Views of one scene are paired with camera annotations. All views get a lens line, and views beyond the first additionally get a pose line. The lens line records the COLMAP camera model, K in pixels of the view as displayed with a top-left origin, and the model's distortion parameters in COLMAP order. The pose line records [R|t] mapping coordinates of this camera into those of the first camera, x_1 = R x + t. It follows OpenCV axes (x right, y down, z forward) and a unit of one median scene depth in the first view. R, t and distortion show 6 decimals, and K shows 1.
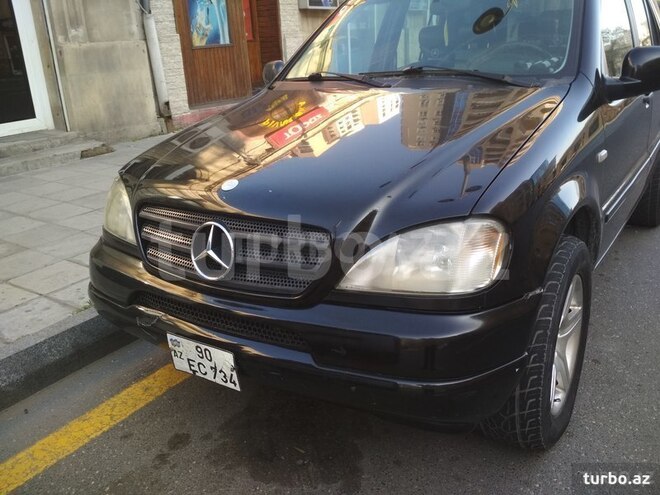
lens RADIAL K [[593.9, 0, 332.0], [0, 593.9, 247.0], [0, 0, 1]] dist [0.039743, -0.067496]
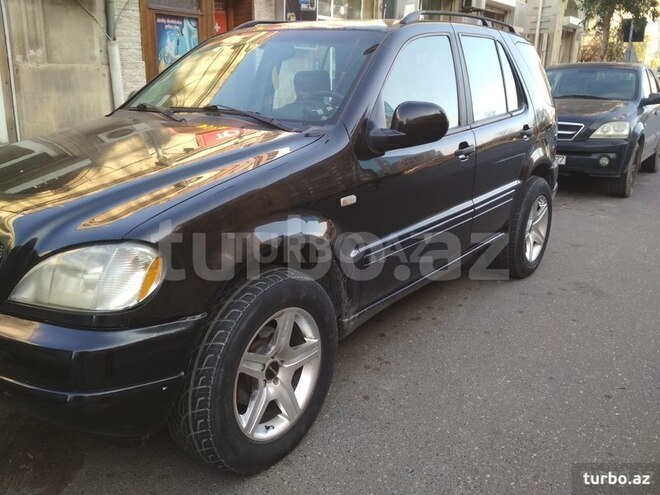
lens RADIAL K [[593.9, 0, 327.7], [0, 593.9, 244.4], [0, 0, 1]] dist [0.039743, -0.067496]
pose [[0.996607, 0.078595, -0.024443, 0.135925], [-0.079952, 0.994953, -0.060637, -0.001849], [0.019554, 0.062385, 0.997861, -0.016657]]
